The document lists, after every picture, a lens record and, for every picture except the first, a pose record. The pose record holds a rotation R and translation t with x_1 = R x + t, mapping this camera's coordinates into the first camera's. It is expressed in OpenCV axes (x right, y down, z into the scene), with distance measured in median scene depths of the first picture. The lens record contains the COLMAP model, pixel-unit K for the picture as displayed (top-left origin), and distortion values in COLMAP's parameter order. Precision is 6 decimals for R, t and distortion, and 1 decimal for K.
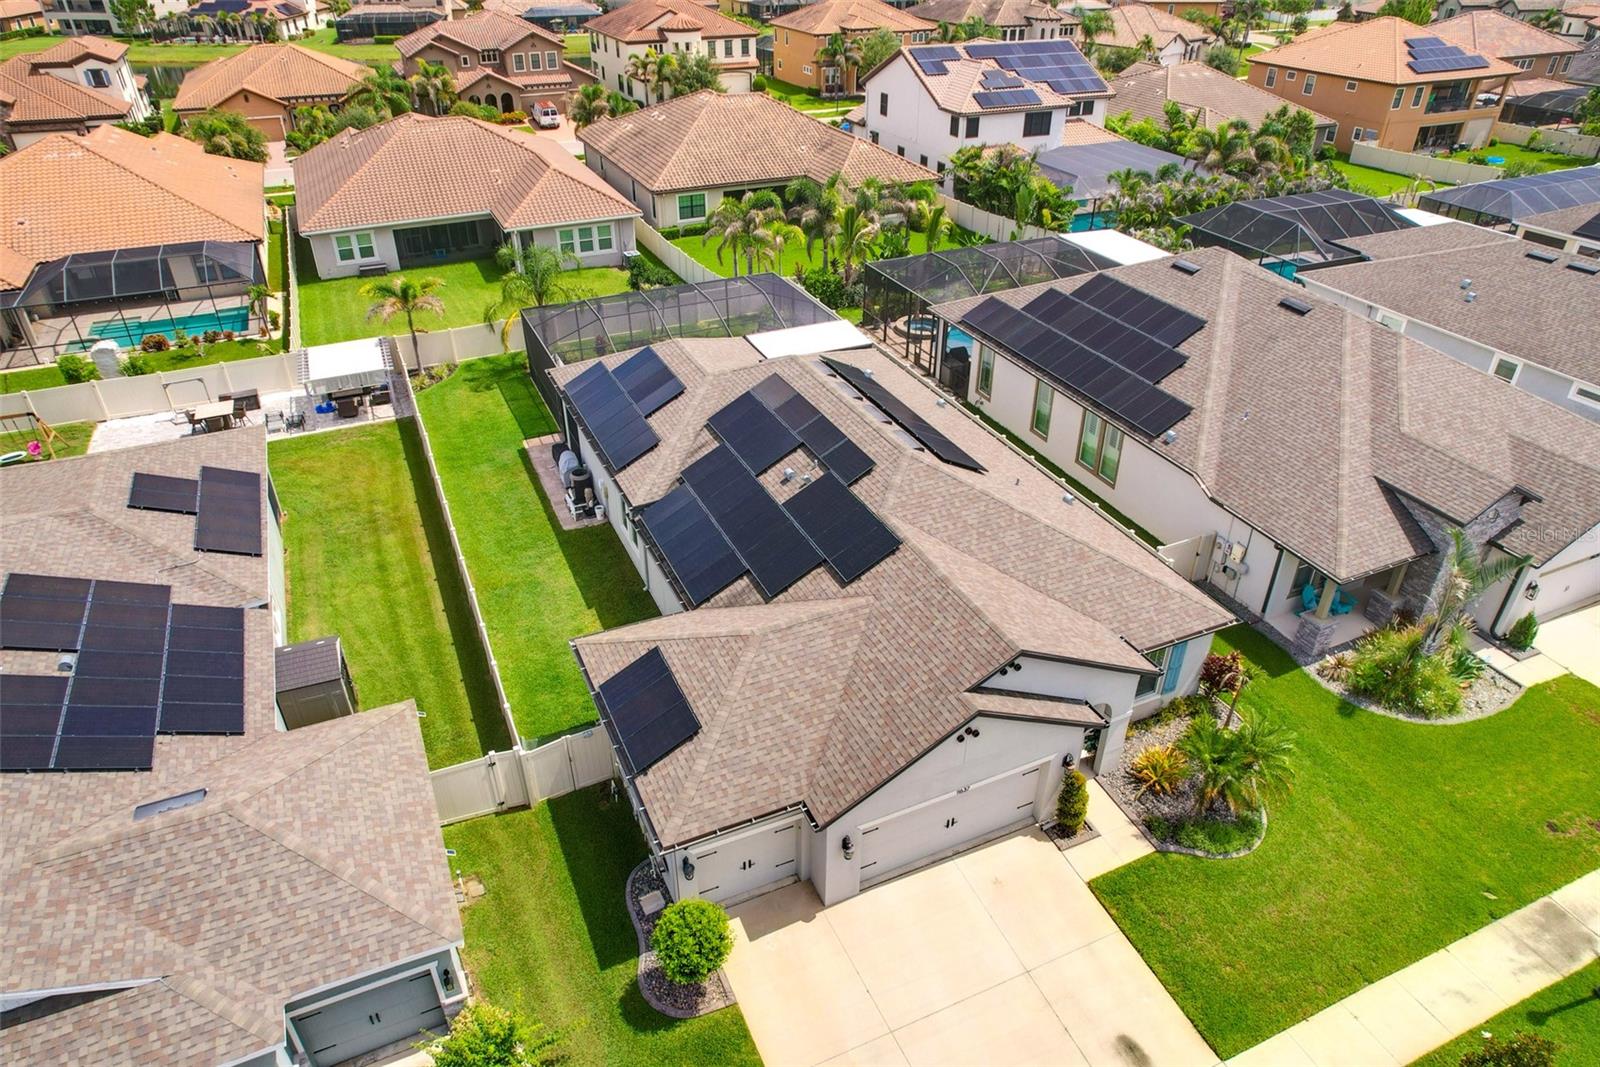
lens RADIAL K [[1020.0, 0, 800.0], [0, 1020.0, 533.5], [0, 0, 1]] dist [-0.075014, 0.057736]
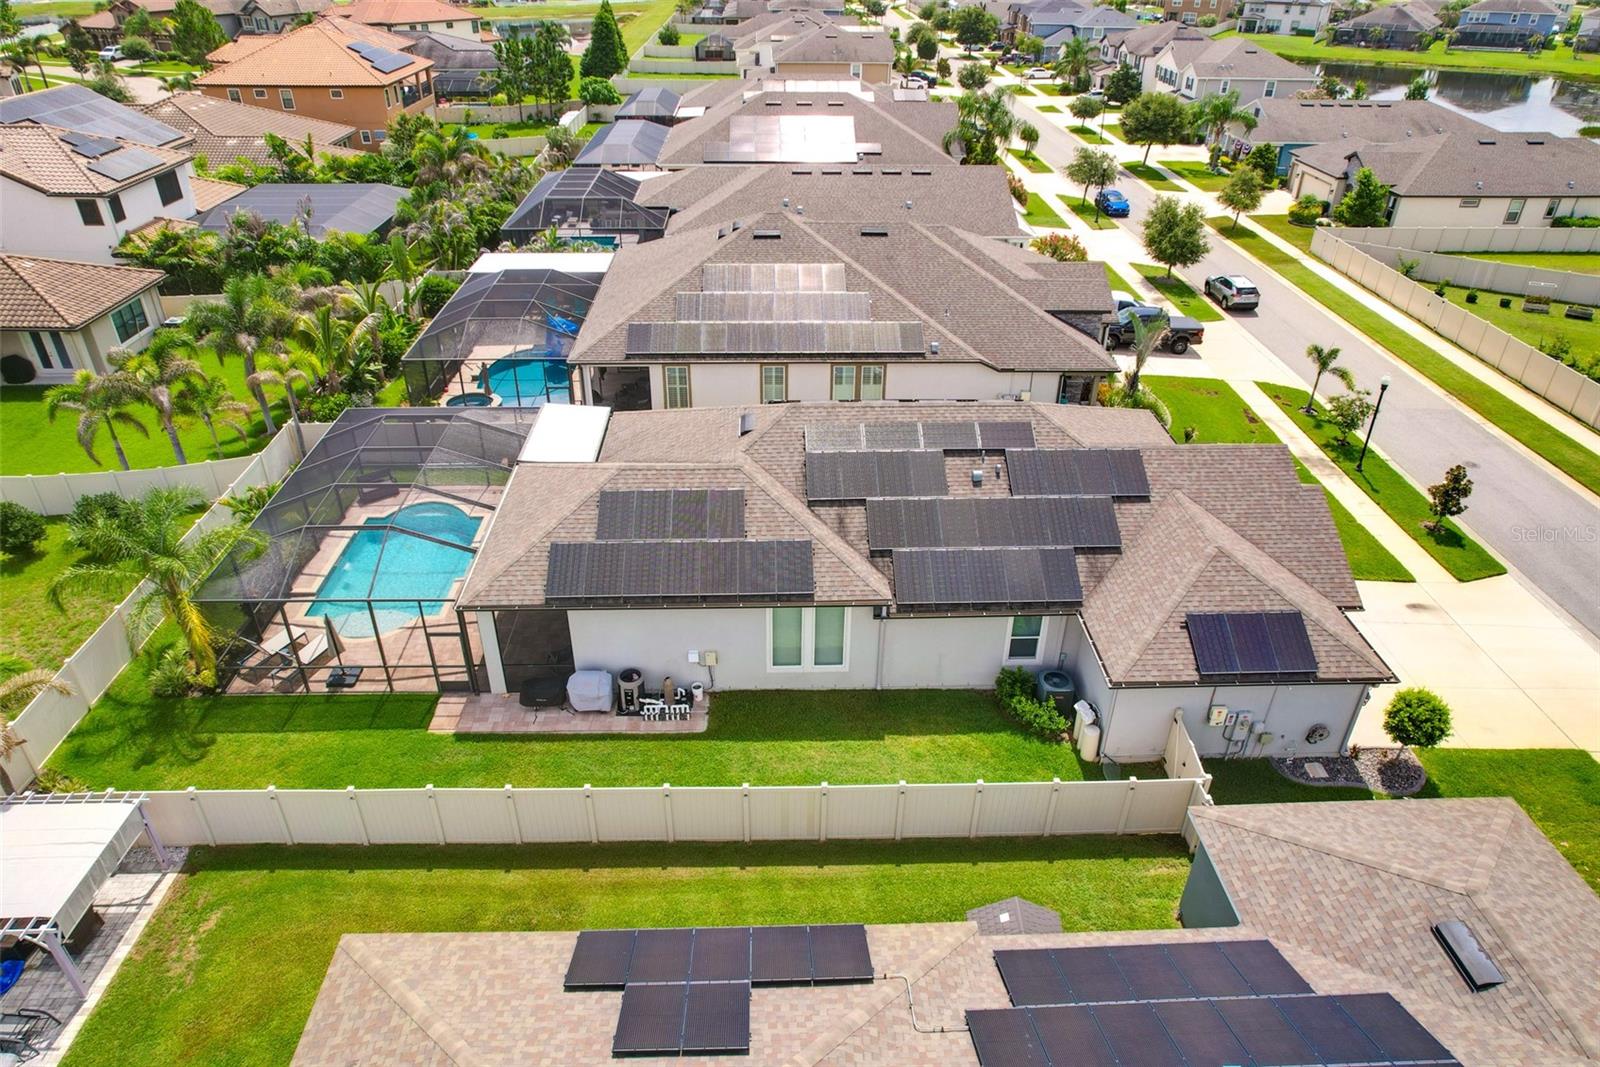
lens RADIAL K [[1020.9, 0, 806.6], [0, 1020.9, 511.1], [0, 0, 1]] dist [-0.060329, 0.061022]
pose [[0.372117, -0.464062, 0.803850, -0.609306], [0.485684, 0.835370, 0.257426, -0.249216], [-0.790974, 0.294625, 0.536243, 0.385299]]
